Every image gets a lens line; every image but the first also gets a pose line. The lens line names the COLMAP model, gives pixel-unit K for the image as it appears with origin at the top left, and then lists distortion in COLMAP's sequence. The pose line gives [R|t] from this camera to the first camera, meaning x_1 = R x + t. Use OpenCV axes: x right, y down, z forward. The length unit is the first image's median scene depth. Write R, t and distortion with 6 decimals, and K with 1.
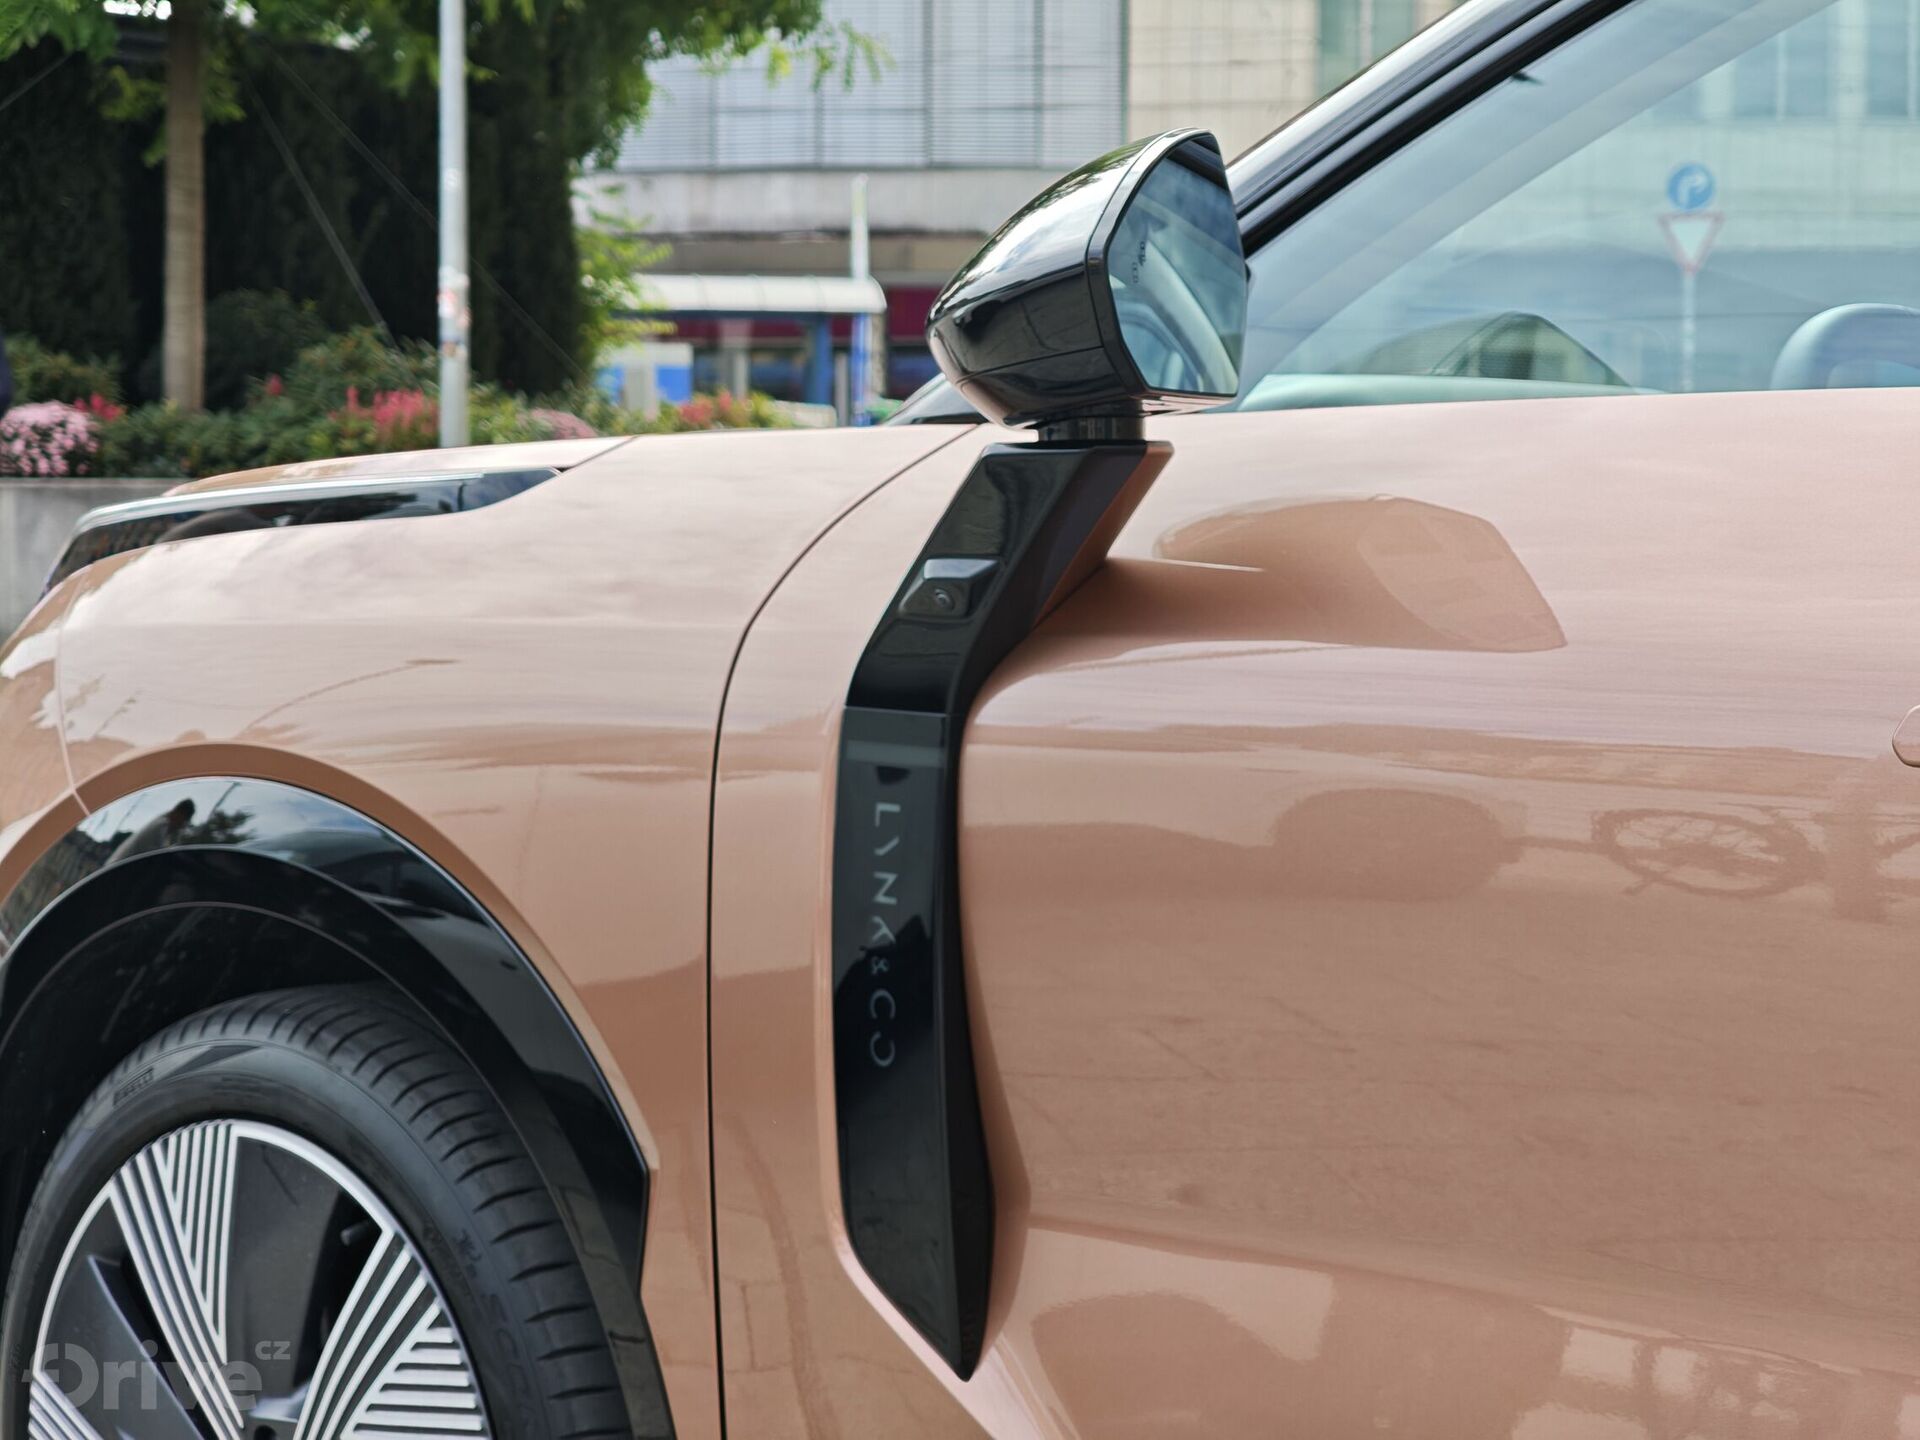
lens RADIAL K [[3871.8, 0, 960.0], [0, 3871.8, 720.0], [0, 0, 1]] dist [0.272707, -2.226704]
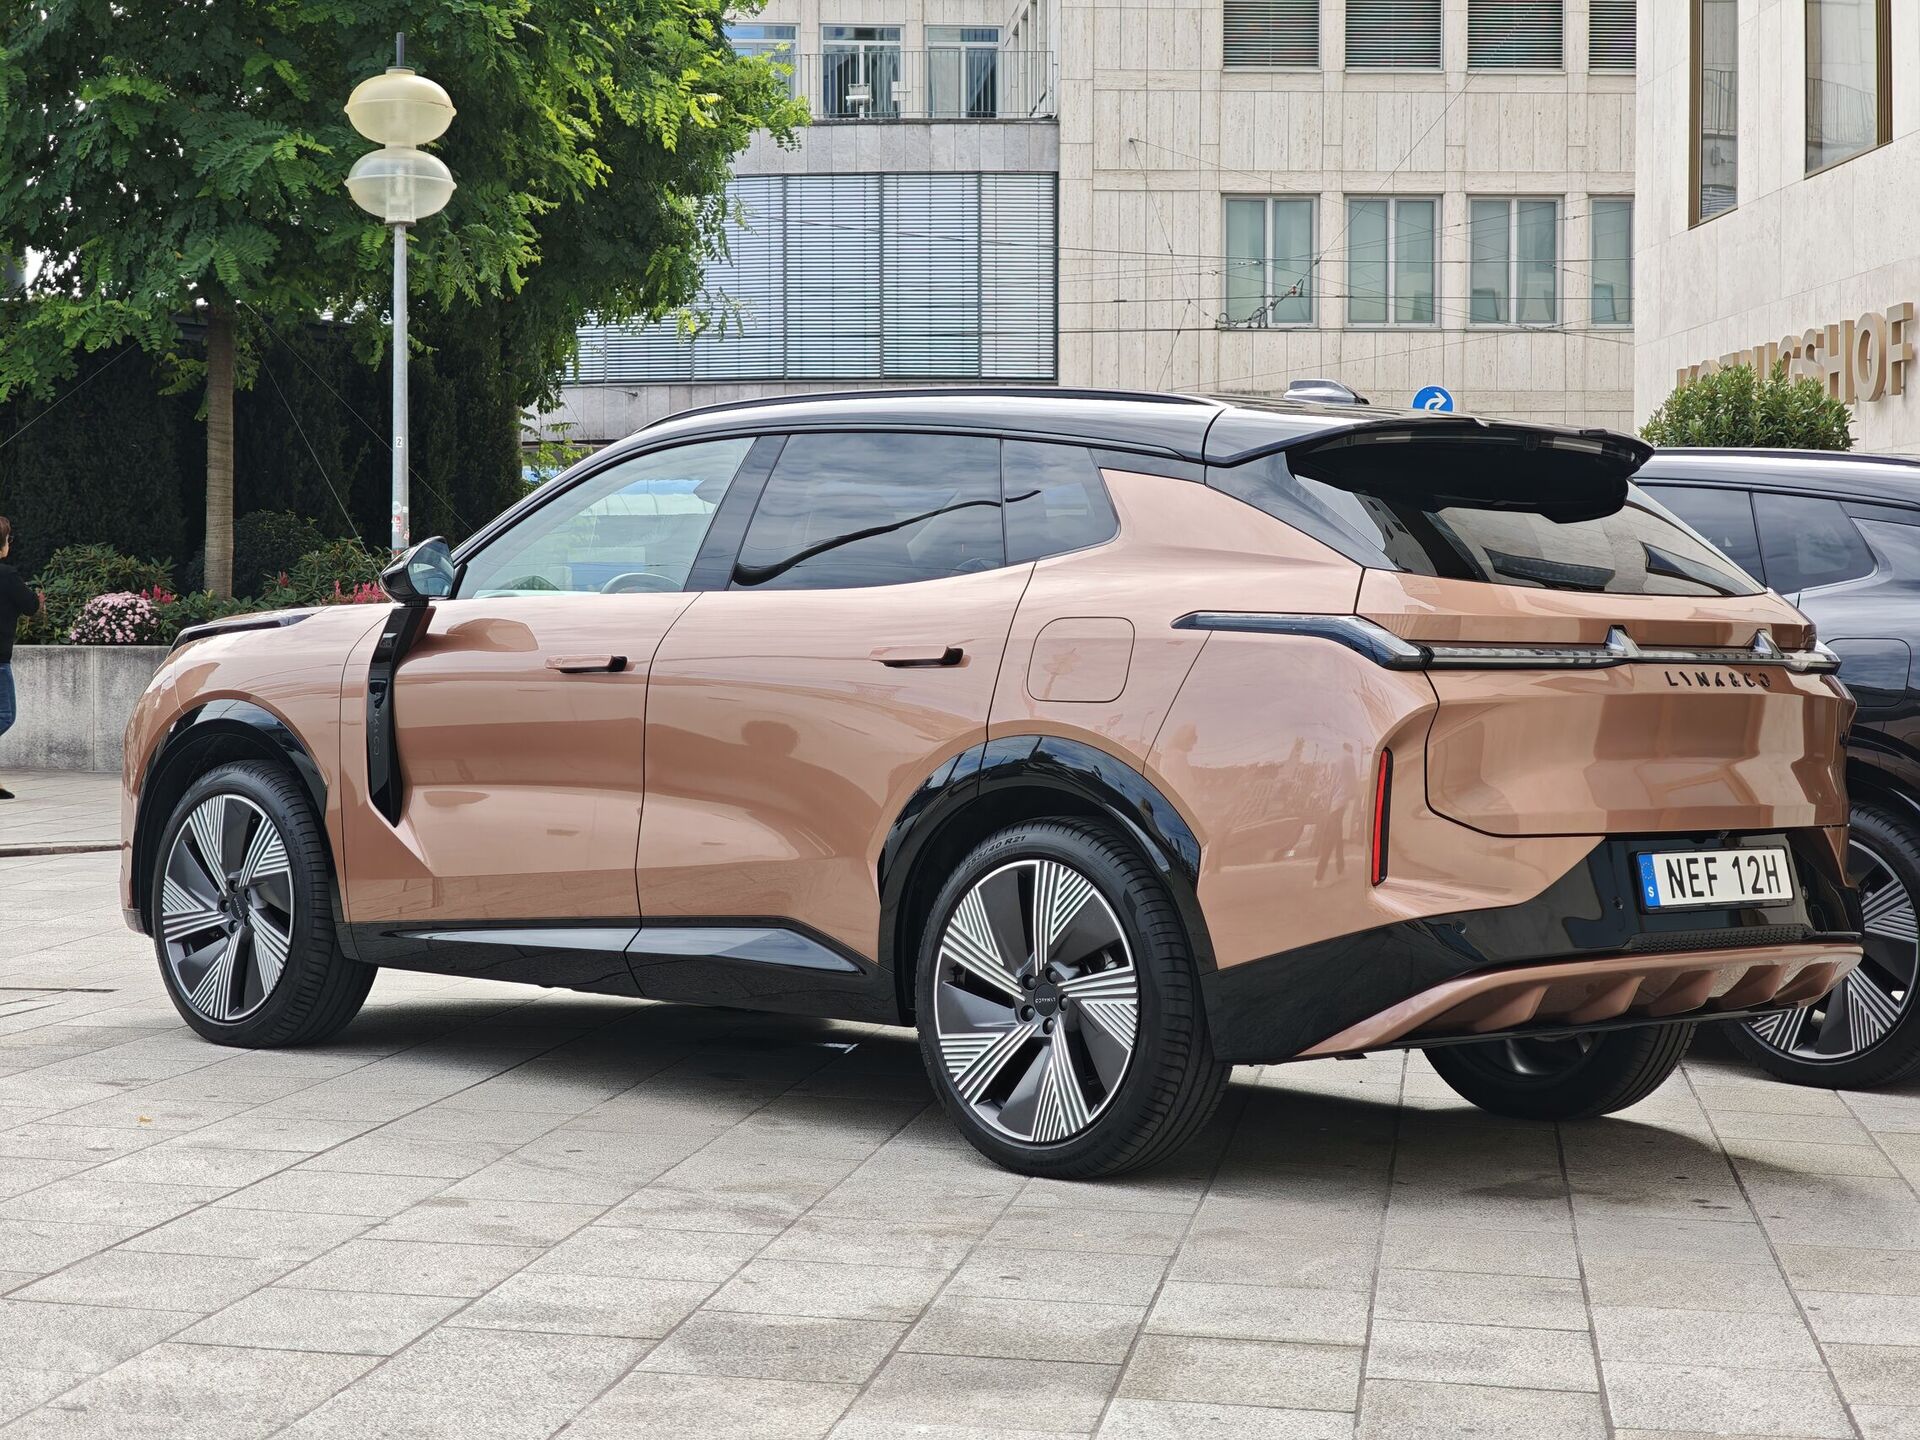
lens RADIAL K [[3871.8, 0, 960.0], [0, 3871.8, 720.0], [0, 0, 1]] dist [0.272707, -2.226704]
pose [[0.999960, -0.000548, -0.008902, 0.084098], [0.000129, 0.998895, -0.047005, 0.032364], [0.008918, 0.047002, 0.998855, -0.415116]]
